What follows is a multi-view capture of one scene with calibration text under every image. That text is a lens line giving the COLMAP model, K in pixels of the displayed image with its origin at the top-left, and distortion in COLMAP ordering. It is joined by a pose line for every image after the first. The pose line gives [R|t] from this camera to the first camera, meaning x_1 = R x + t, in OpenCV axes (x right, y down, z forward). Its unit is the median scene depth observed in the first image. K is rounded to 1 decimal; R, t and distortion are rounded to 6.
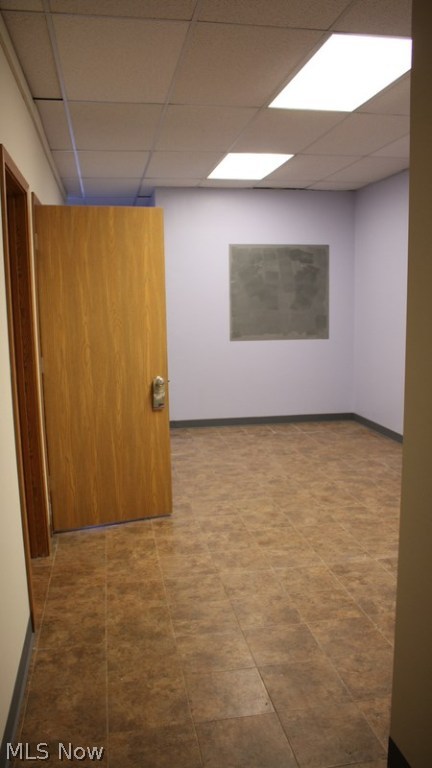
lens RADIAL K [[636.7, 0, 216.0], [0, 636.7, 384.0], [0, 0, 1]] dist [-0.165131, 0.143996]
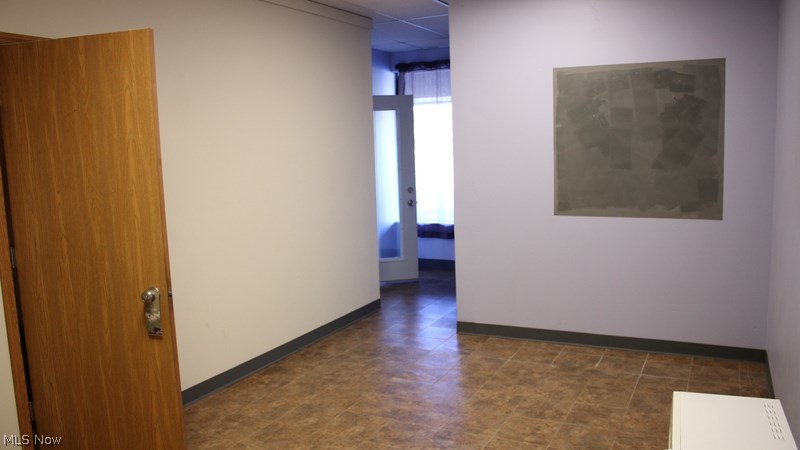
lens RADIAL K [[663.2, 0, 400.0], [0, 663.2, 225.0], [0, 0, 1]] dist [-0.165131, 0.143996]
pose [[0.803736, 0.064746, -0.591452, 0.303317], [-0.063357, 0.997723, 0.023123, -0.064274], [0.591603, 0.018888, 0.806008, 0.362031]]
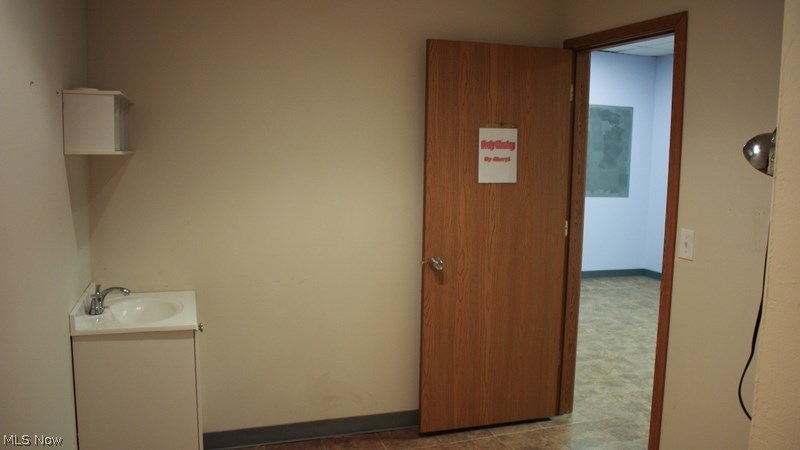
lens RADIAL K [[663.2, 0, 400.0], [0, 663.2, 225.0], [0, 0, 1]] dist [-0.165131, 0.143996]
pose [[0.988346, 0.019640, 0.150951, -0.369580], [-0.017623, 0.999737, -0.014688, -0.003644], [-0.151200, 0.011857, 0.988432, 0.000291]]
